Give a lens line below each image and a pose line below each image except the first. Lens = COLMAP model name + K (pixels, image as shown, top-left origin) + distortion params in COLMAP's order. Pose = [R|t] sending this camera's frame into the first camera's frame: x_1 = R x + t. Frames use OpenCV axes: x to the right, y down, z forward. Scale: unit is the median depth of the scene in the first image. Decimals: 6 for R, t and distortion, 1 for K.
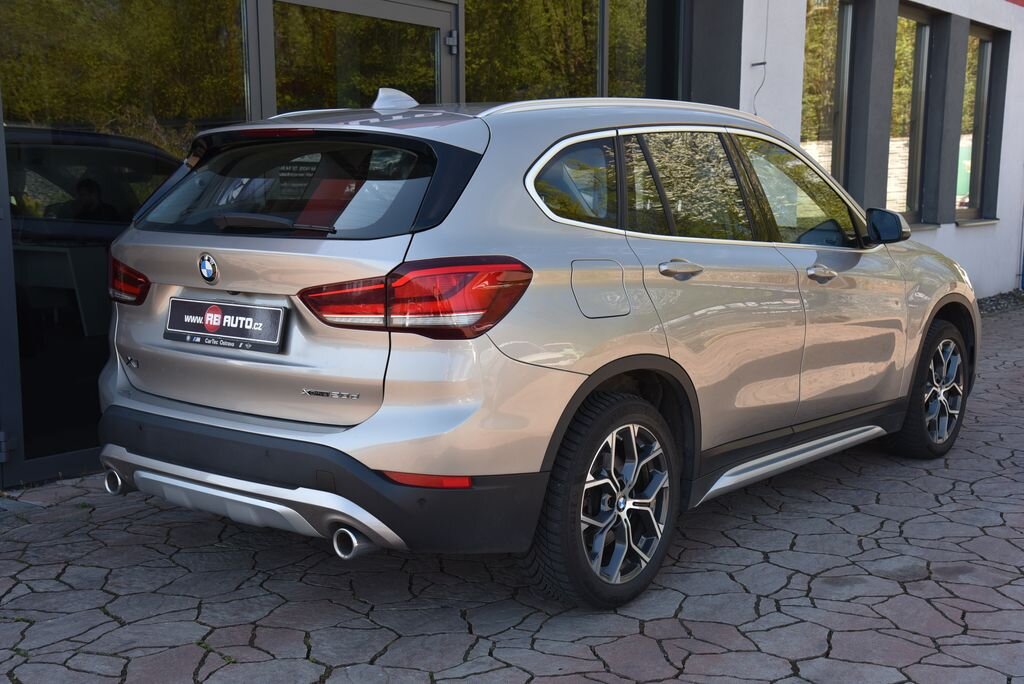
lens RADIAL K [[1198.5, 0, 512.0], [0, 1198.5, 342.0], [0, 0, 1]] dist [0.118898, 0.011153]
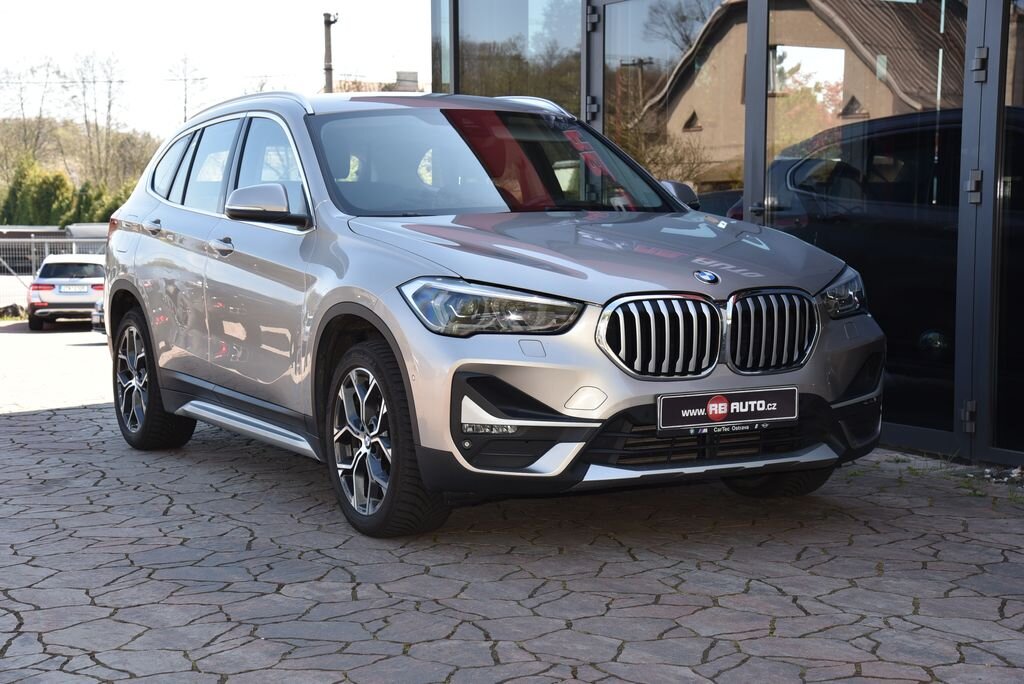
lens RADIAL K [[1743.8, 0, 512.0], [0, 1743.8, 342.0], [0, 0, 1]] dist [0.409307, -0.054962]
pose [[-0.391257, 0.069430, -0.917659, 2.029279], [-0.106844, 0.986980, 0.120229, -0.239680], [0.914058, 0.145087, -0.378745, 2.368236]]
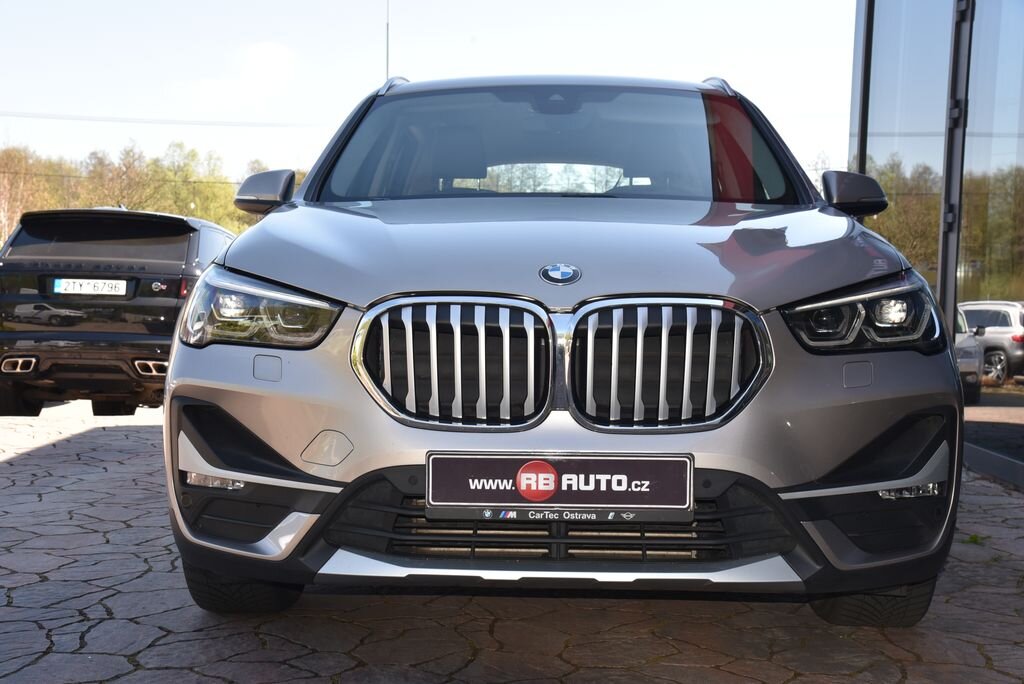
lens RADIAL K [[1395.6, 0, 512.0], [0, 1395.6, 342.0], [0, 0, 1]] dist [0.195622, 0.087255]
pose [[-0.794087, 0.013449, -0.607656, 1.021276], [-0.090378, 0.986028, 0.139929, -0.198091], [0.601048, 0.166035, -0.781776, 2.540552]]
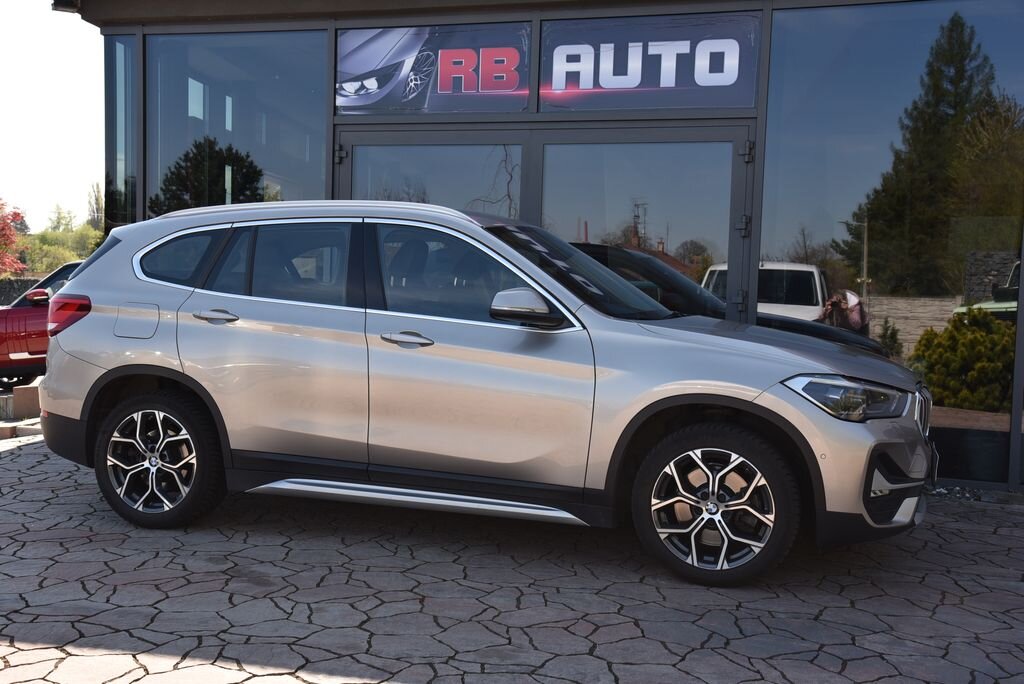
lens RADIAL K [[1100.7, 0, 512.0], [0, 1100.7, 342.0], [0, 0, 1]] dist [0.046447, 0.220608]
pose [[0.350126, 0.049420, -0.935398, 1.660644], [-0.144175, 0.989551, -0.001685, -0.086532], [0.925540, 0.135451, 0.353593, 0.944974]]
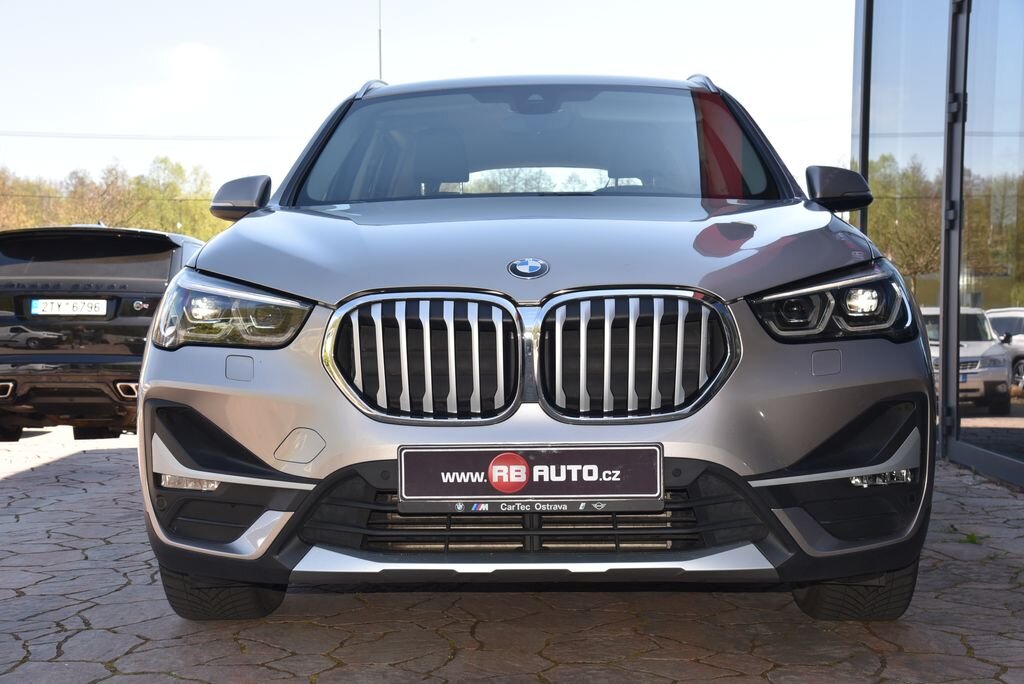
lens RADIAL K [[1456.9, 0, 512.0], [0, 1456.9, 342.0], [0, 0, 1]] dist [0.258560, -0.082012]
pose [[-0.794191, 0.022267, -0.607260, 1.032565], [-0.070634, 0.989172, 0.128648, -0.192503], [0.603549, 0.145064, -0.784019, 2.585951]]
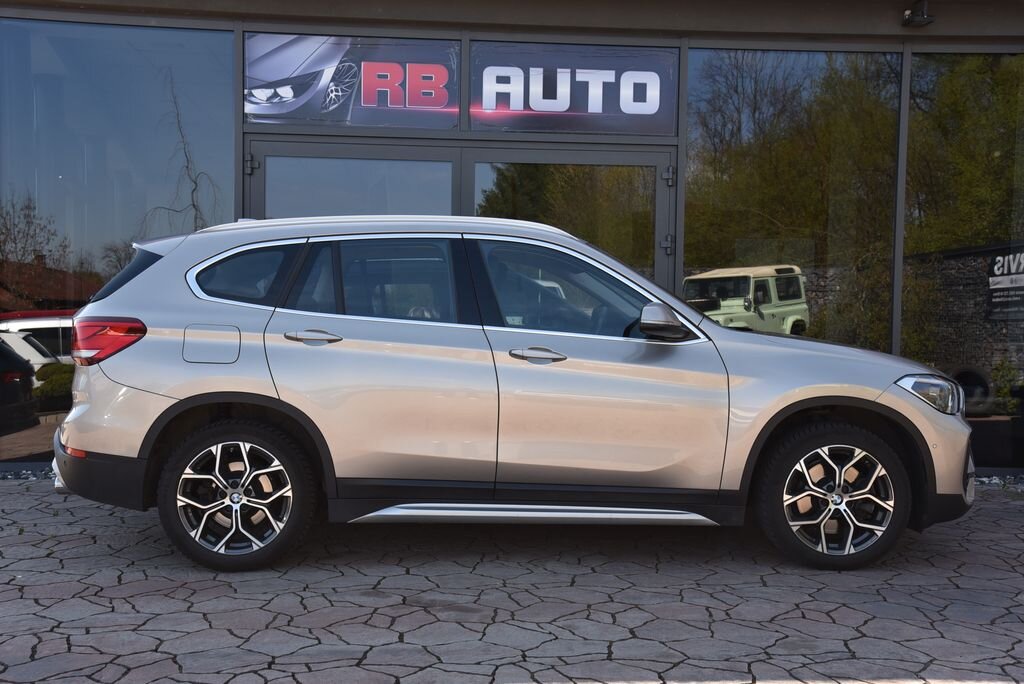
lens RADIAL K [[1100.7, 0, 512.0], [0, 1100.7, 342.0], [0, 0, 1]] dist [0.046447, 0.220608]
pose [[0.664494, 0.022066, -0.746968, 1.338040], [-0.104148, 0.992543, -0.063329, 0.000628], [0.740001, 0.119877, 0.661837, 0.374499]]
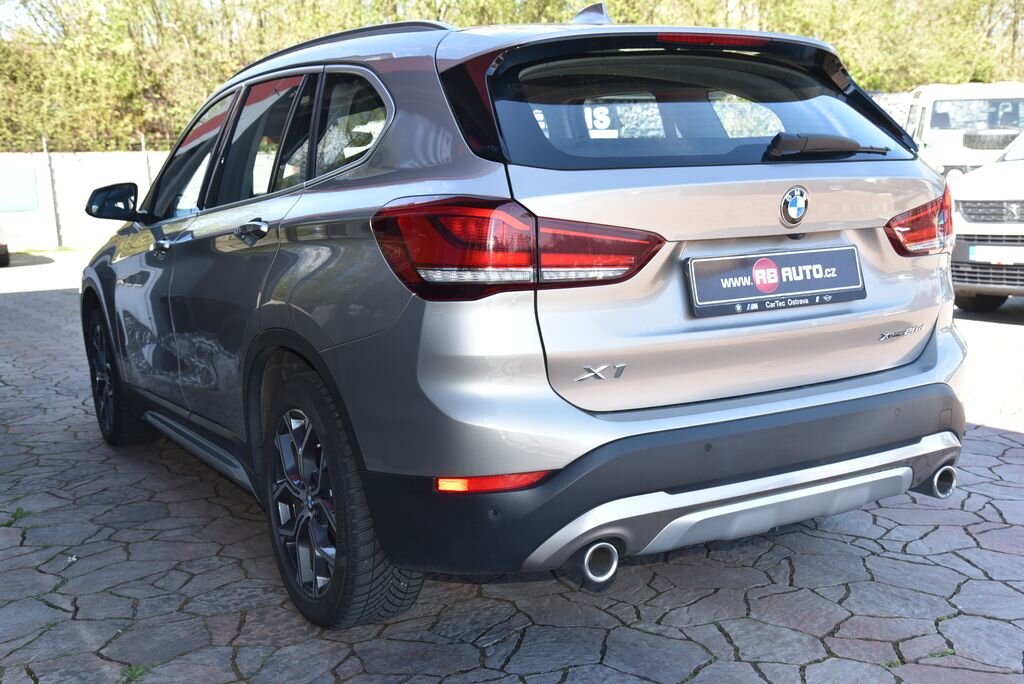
lens RADIAL K [[1100.7, 0, 512.0], [0, 1100.7, 342.0], [0, 0, 1]] dist [0.046447, 0.220608]
pose [[0.352736, -0.147256, 0.924063, -0.954983], [0.153520, 0.983265, 0.098088, -0.071066], [-0.923043, 0.107263, 0.369440, 0.891187]]
